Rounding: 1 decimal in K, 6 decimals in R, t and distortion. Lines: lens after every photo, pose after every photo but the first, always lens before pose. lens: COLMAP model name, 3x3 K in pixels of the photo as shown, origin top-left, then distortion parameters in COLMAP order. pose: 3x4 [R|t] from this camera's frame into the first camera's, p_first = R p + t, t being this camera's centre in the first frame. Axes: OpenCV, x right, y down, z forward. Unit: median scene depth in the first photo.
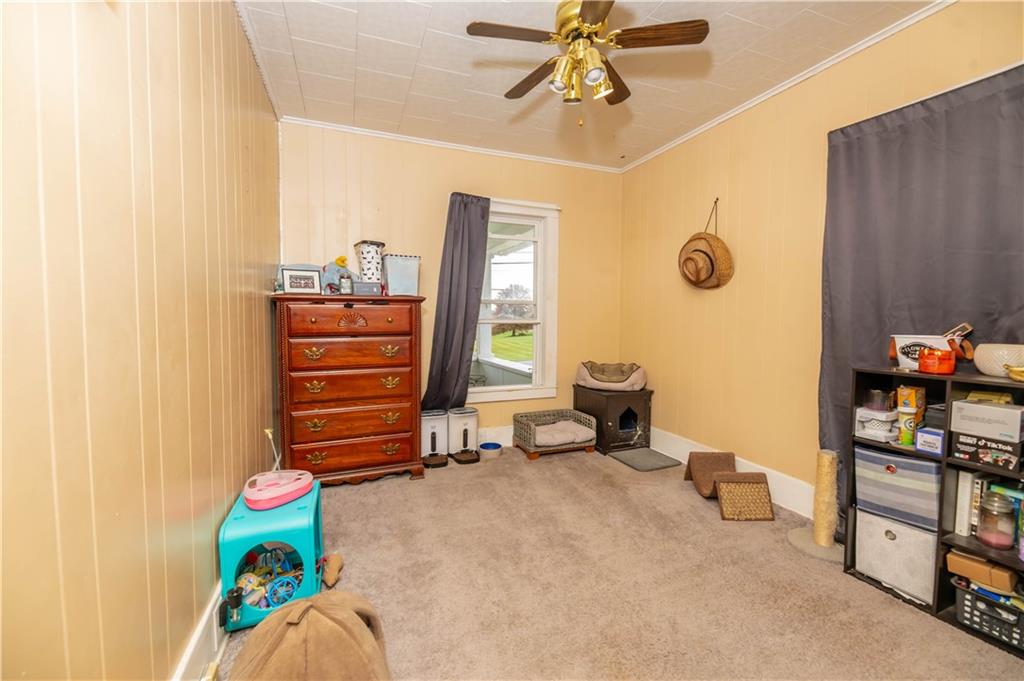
lens RADIAL K [[415.8, 0, 513.6], [0, 415.8, 338.9], [0, 0, 1]] dist [0.002110, -0.002183]
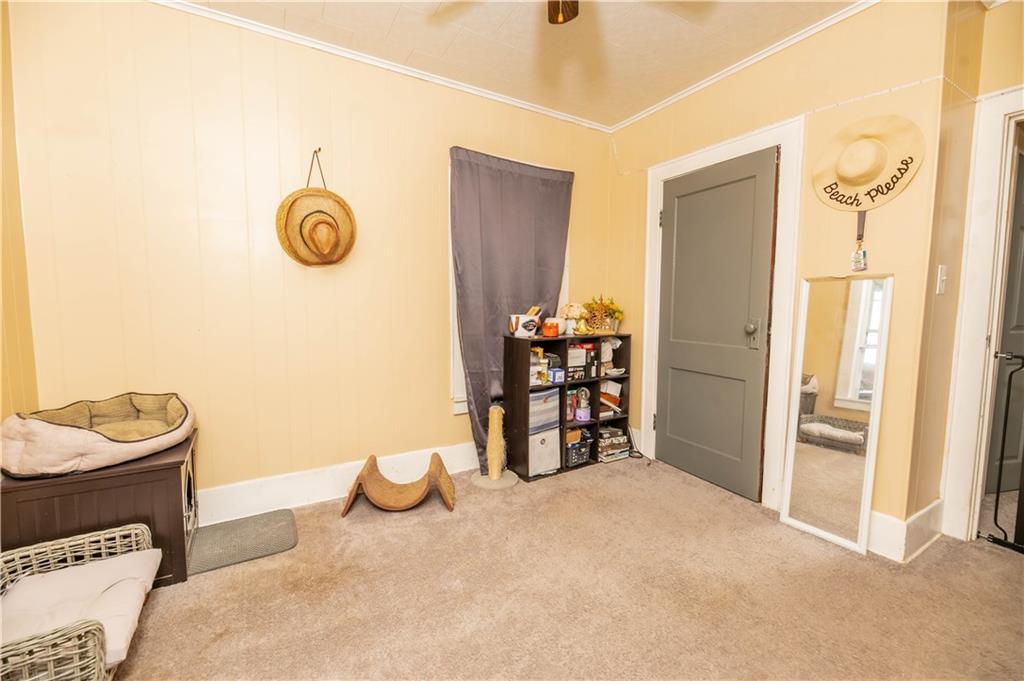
lens RADIAL K [[415.8, 0, 516.2], [0, 415.8, 339.8], [0, 0, 1]] dist [0.002110, -0.002183]
pose [[-0.157456, -0.089268, 0.983483, -0.629103], [0.043035, 0.994340, 0.097143, -0.075354], [-0.986588, 0.057620, -0.152723, 1.387563]]
